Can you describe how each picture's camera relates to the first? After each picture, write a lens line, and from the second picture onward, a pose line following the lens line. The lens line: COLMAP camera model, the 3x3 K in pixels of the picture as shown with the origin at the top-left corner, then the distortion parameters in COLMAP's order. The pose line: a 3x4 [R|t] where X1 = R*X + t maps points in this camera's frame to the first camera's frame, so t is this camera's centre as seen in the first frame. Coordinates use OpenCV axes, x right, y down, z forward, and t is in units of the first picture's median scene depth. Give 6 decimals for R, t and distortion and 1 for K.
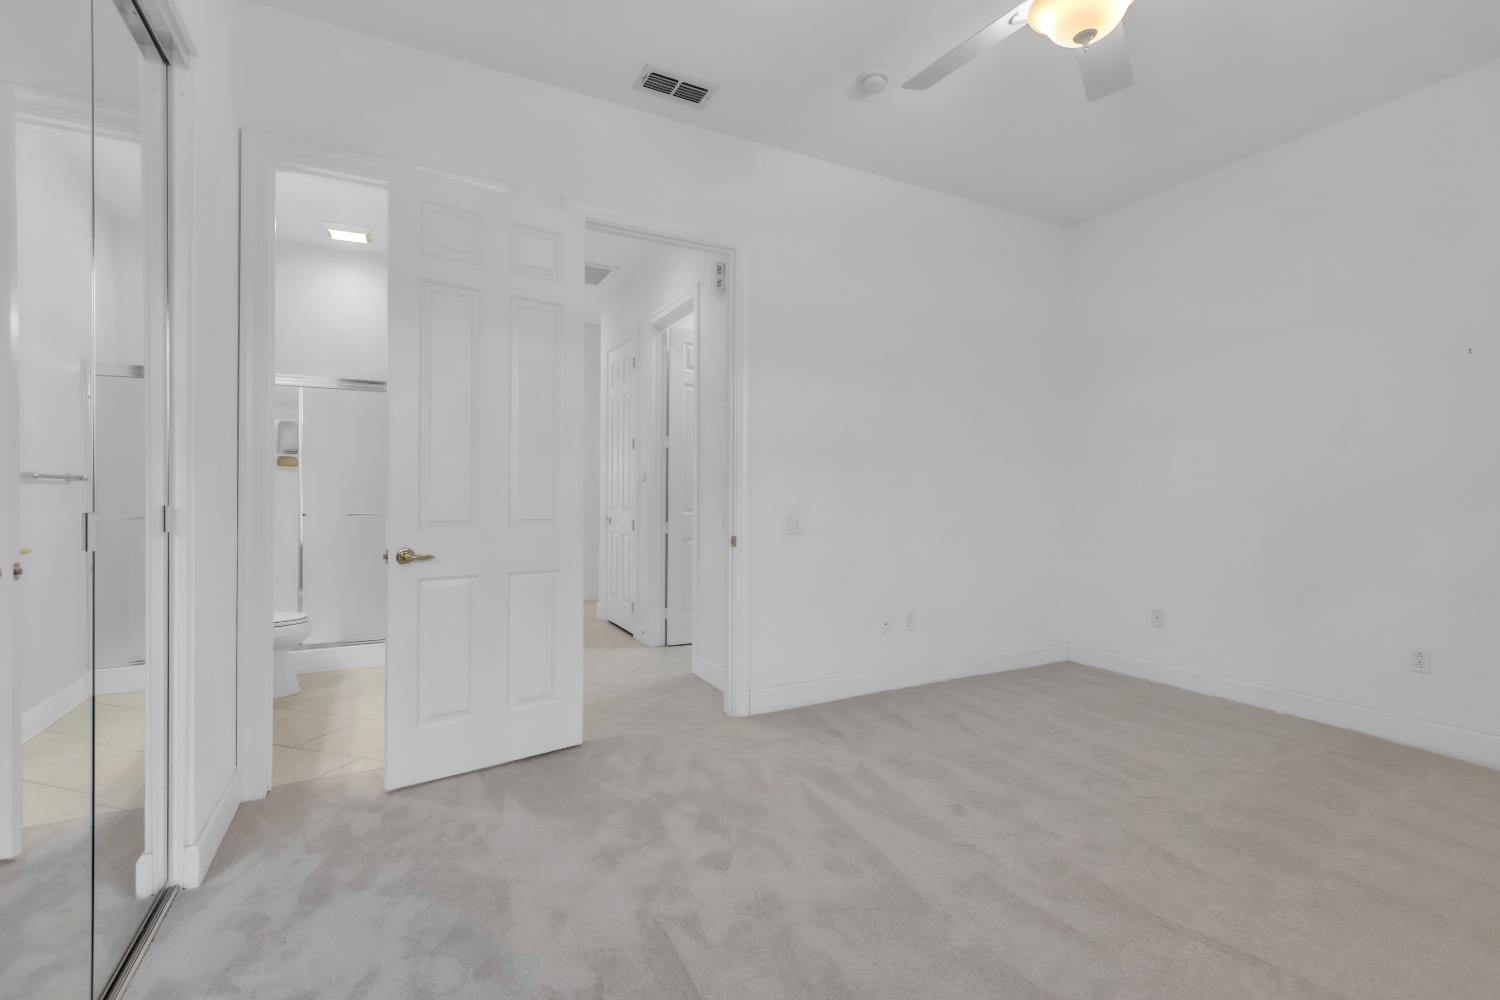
lens RADIAL K [[666.5, 0, 747.6], [0, 666.5, 494.4], [0, 0, 1]] dist [0.001871, 0.000430]
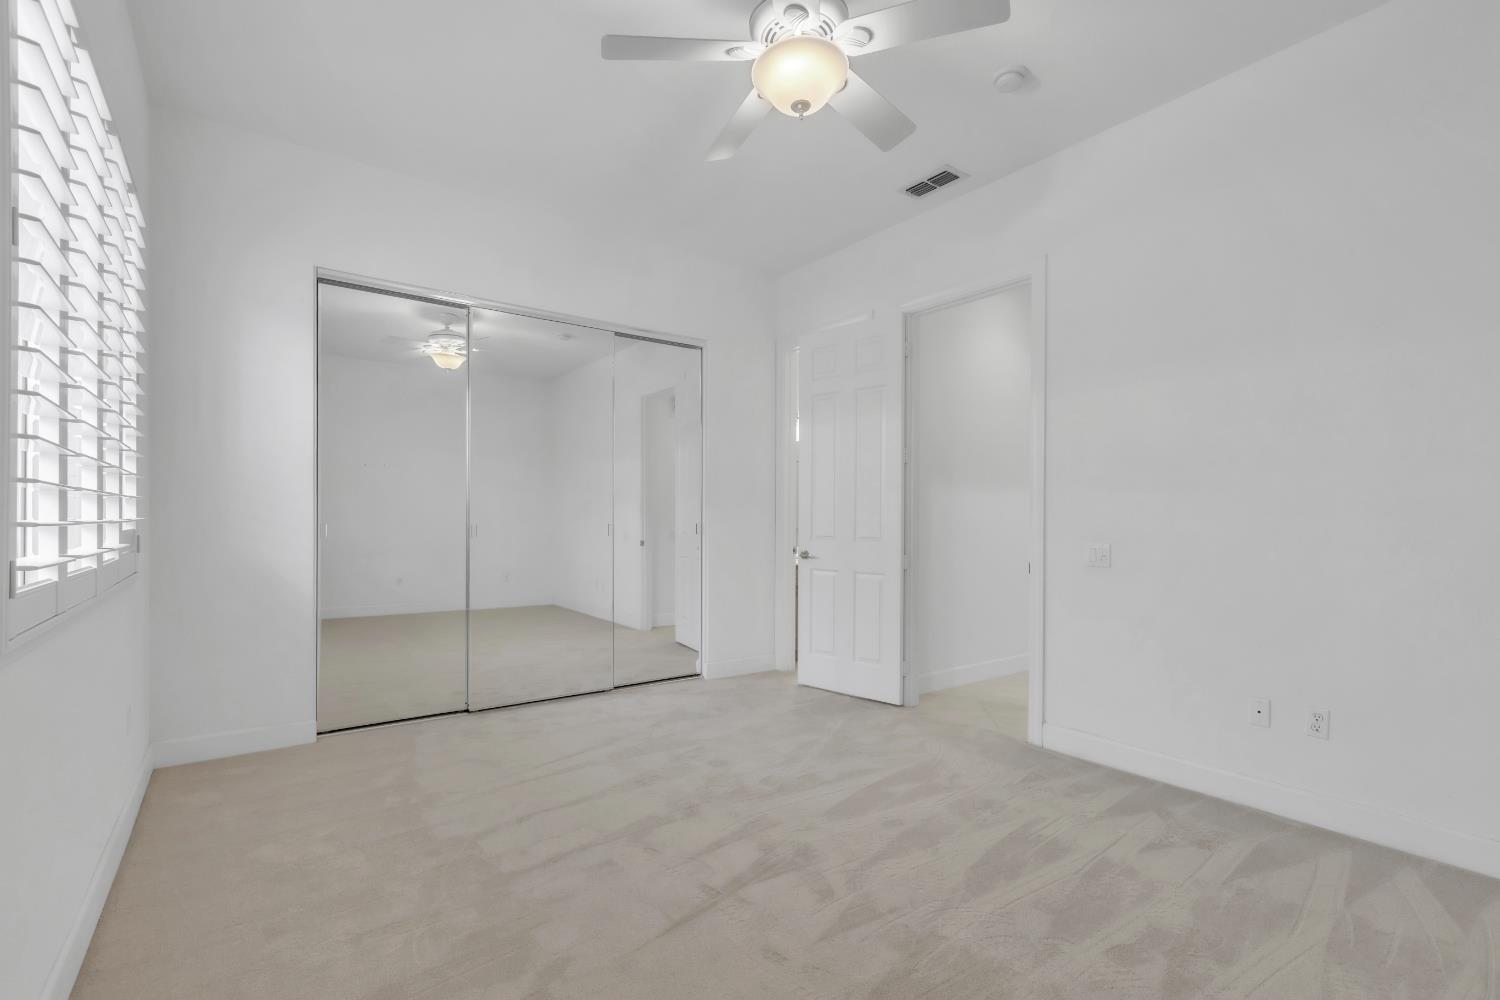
lens RADIAL K [[686.9, 0, 751.2], [0, 686.9, 511.2], [0, 0, 1]] dist [-0.002018, -0.000497]
pose [[0.156103, -0.006540, -0.987719, 1.227871], [0.002491, 0.999978, -0.006227, -0.011215], [0.987738, -0.001488, 0.156116, 0.555921]]
